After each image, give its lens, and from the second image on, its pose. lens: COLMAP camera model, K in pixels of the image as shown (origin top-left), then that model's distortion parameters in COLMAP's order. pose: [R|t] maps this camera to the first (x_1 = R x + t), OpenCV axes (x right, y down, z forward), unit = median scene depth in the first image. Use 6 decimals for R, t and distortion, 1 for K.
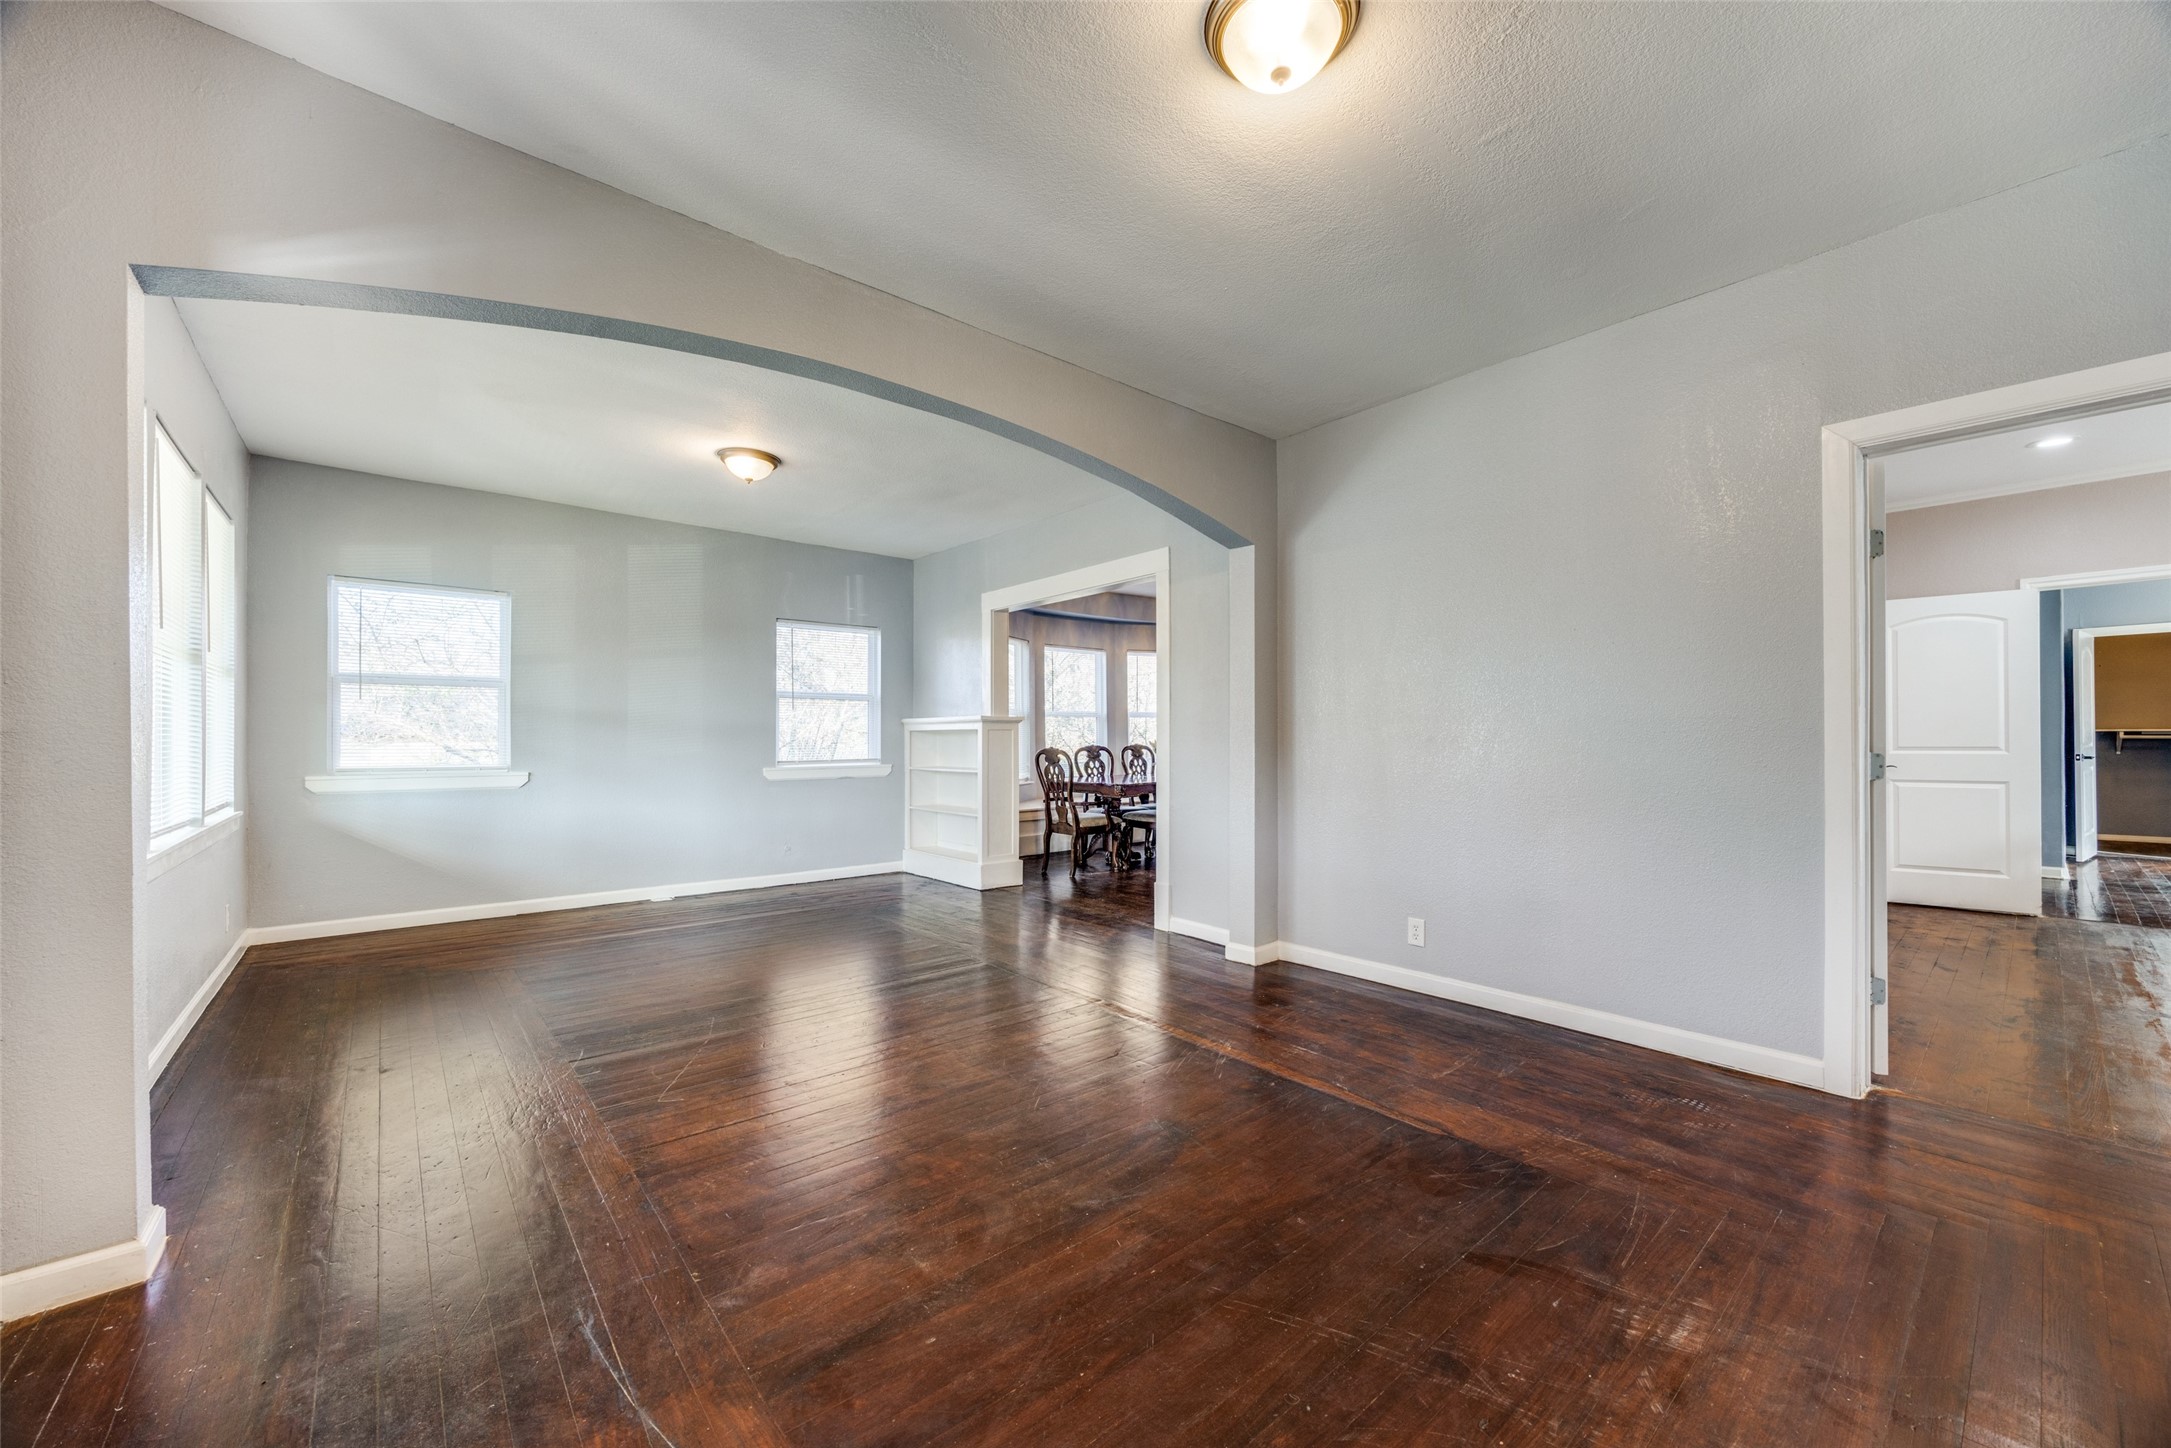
lens RADIAL K [[829.8, 0, 1100.0], [0, 829.8, 735.3], [0, 0, 1]] dist [-0.002535, 0.000451]
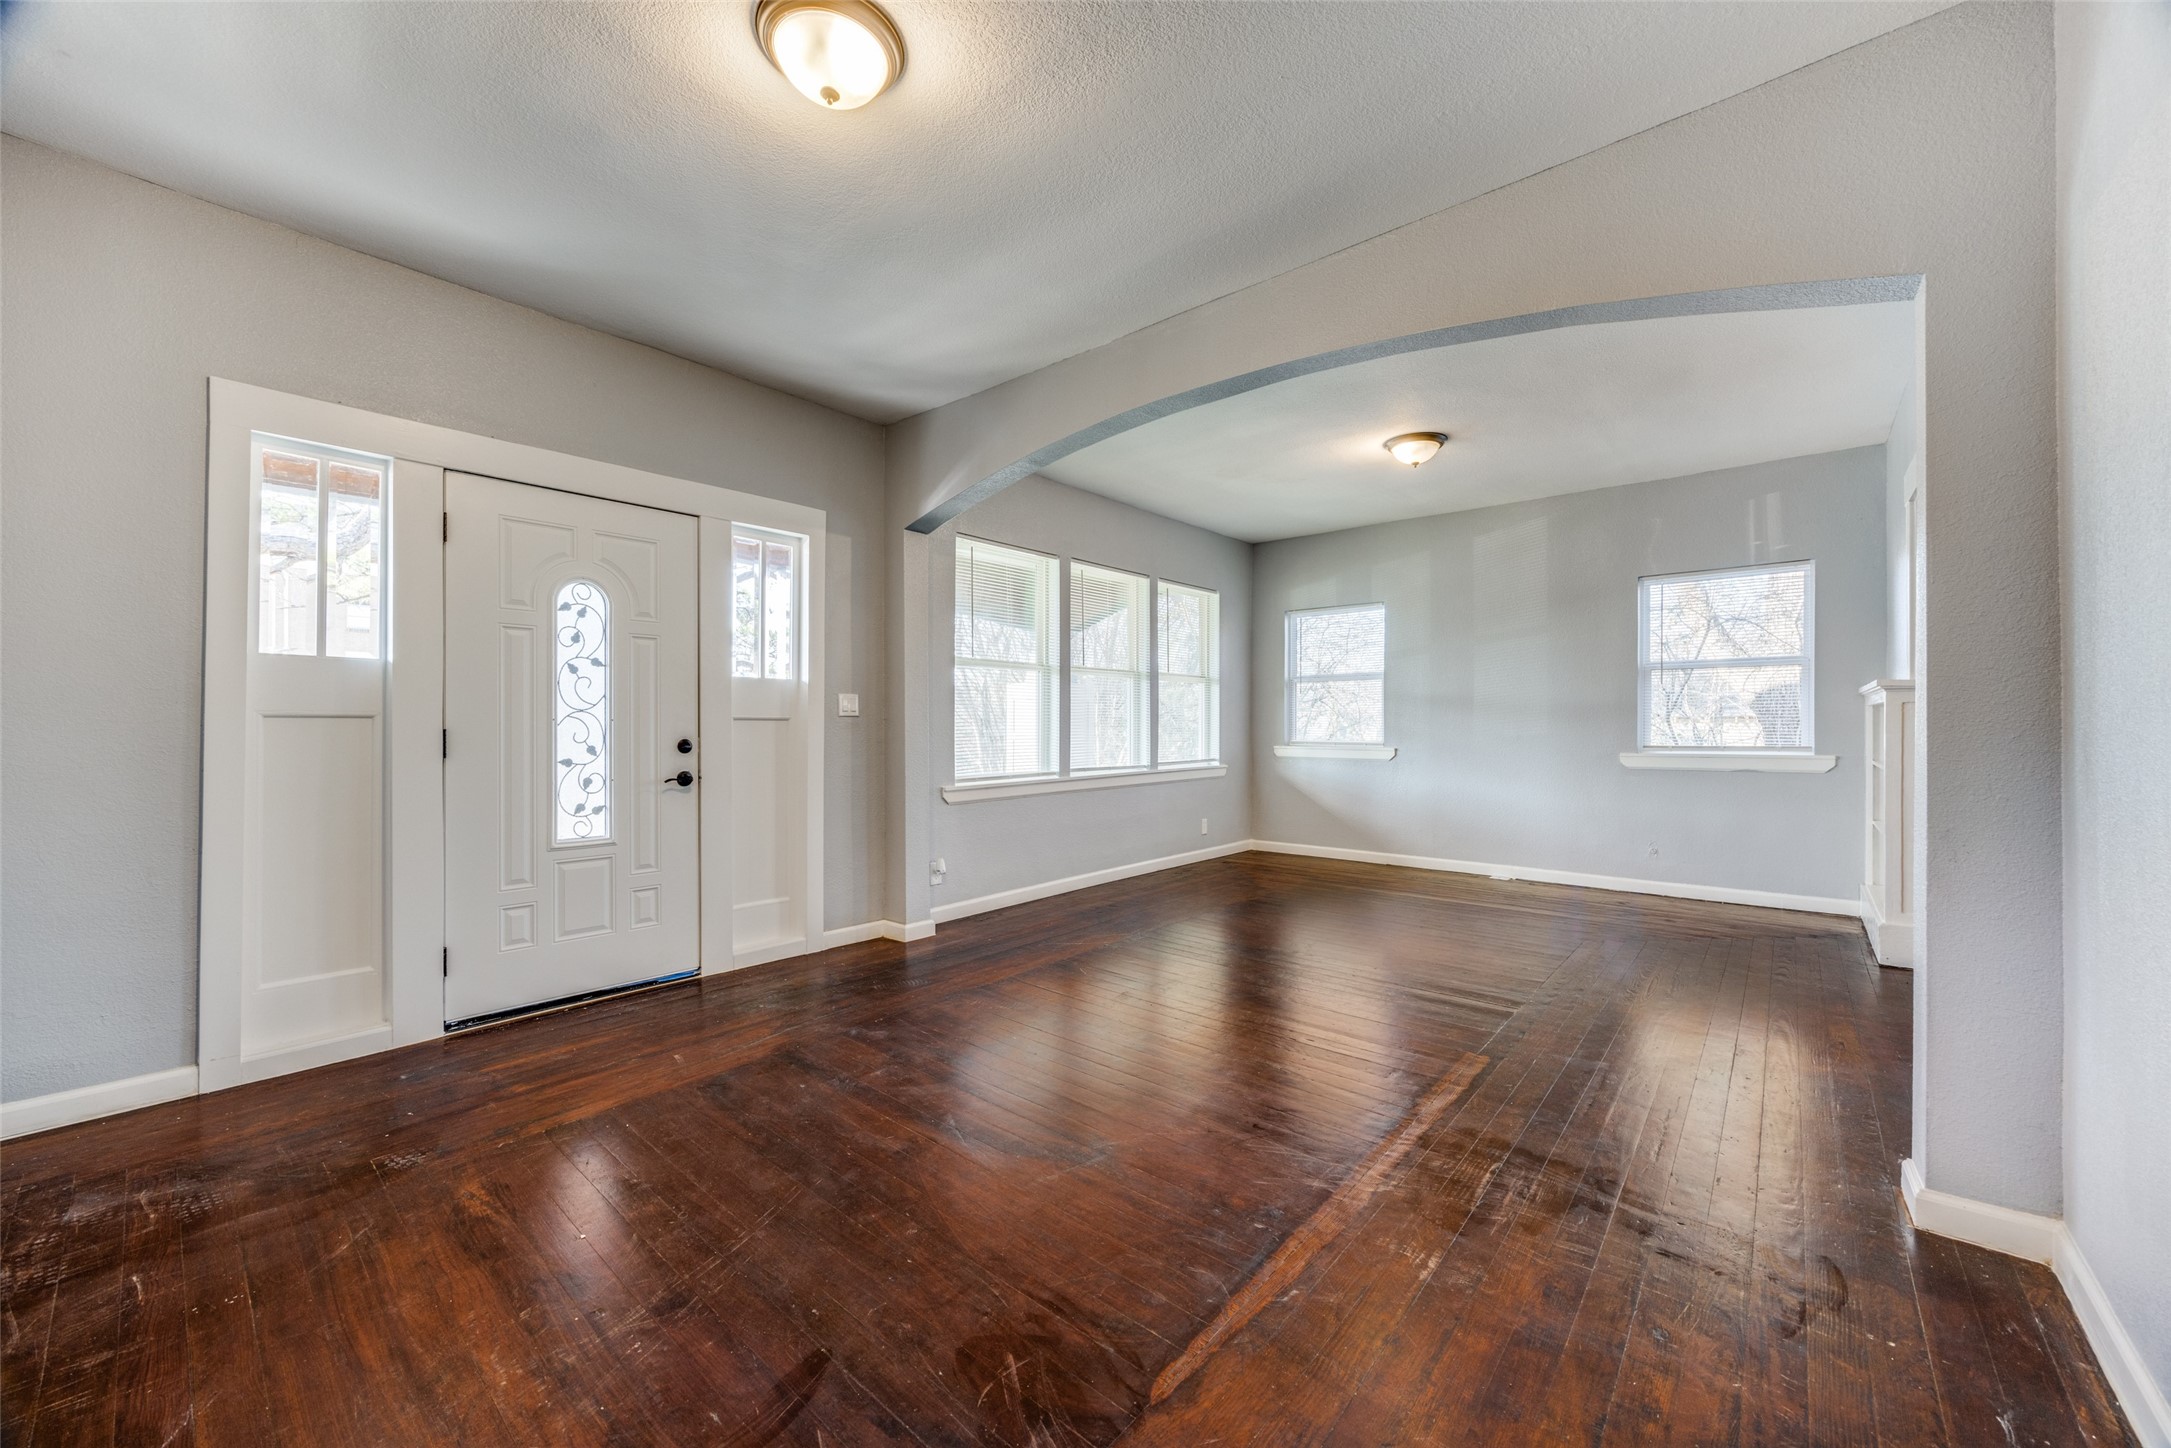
lens RADIAL K [[829.8, 0, 1098.2], [0, 829.8, 722.3], [0, 0, 1]] dist [-0.002535, 0.000451]
pose [[0.136646, -0.001870, -0.990618, 0.527785], [0.008844, 0.999961, -0.000668, 0.004276], [0.990580, -0.008670, 0.136657, 0.475809]]
